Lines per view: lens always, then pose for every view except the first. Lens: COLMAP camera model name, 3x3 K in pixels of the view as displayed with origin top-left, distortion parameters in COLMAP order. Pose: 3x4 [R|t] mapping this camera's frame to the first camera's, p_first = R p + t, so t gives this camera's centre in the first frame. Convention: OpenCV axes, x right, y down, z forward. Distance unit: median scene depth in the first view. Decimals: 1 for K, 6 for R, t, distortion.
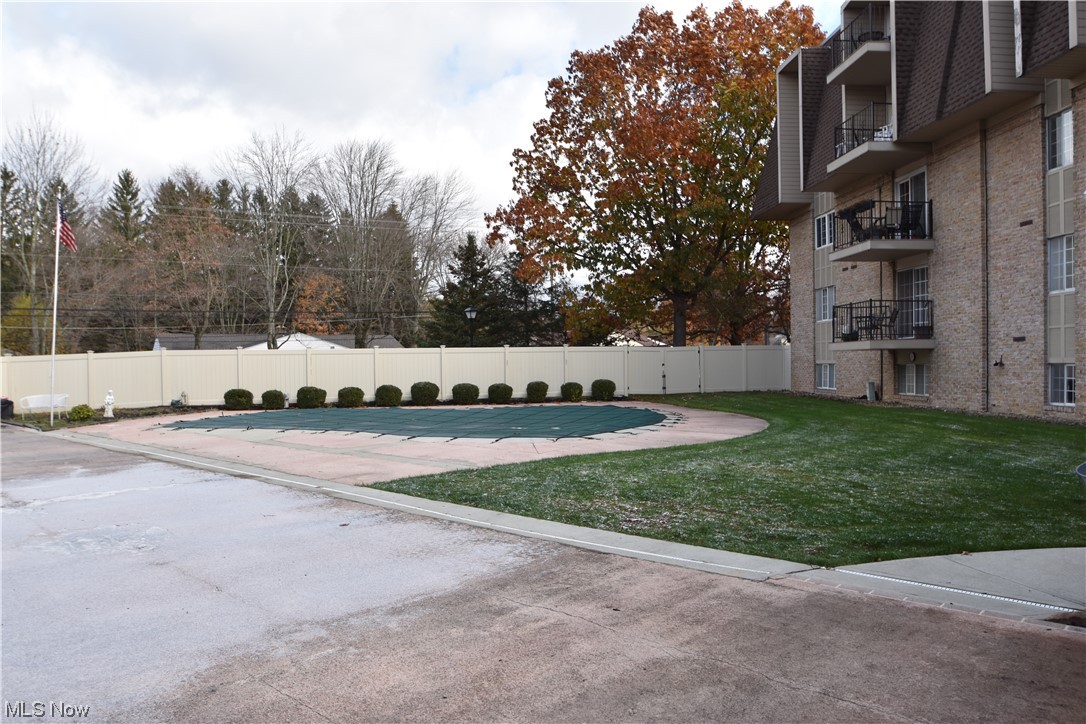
lens RADIAL K [[784.5, 0, 541.7], [0, 784.5, 364.9], [0, 0, 1]] dist [-0.048454, 0.012220]
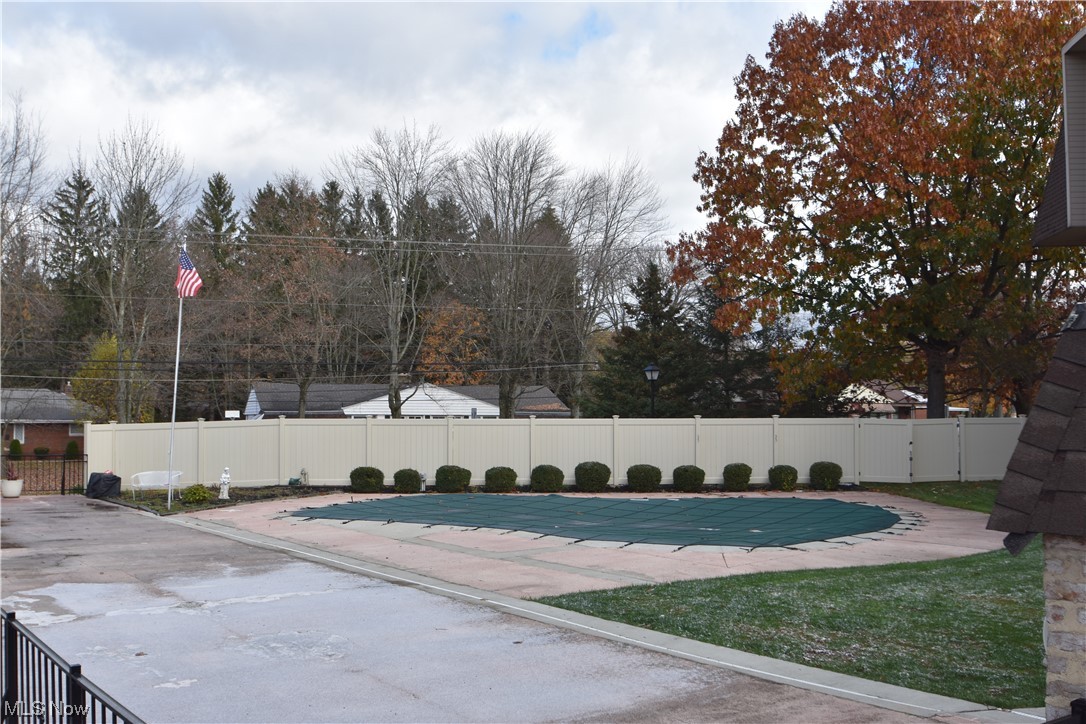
lens RADIAL K [[1116.6, 0, 542.0], [0, 1116.6, 359.5], [0, 0, 1]] dist [-0.070758, 0.000000]
pose [[0.982047, 0.004133, -0.188589, 0.012138], [-0.013785, 0.998659, -0.049897, -0.024544], [0.188130, 0.051601, 0.980788, -0.116295]]
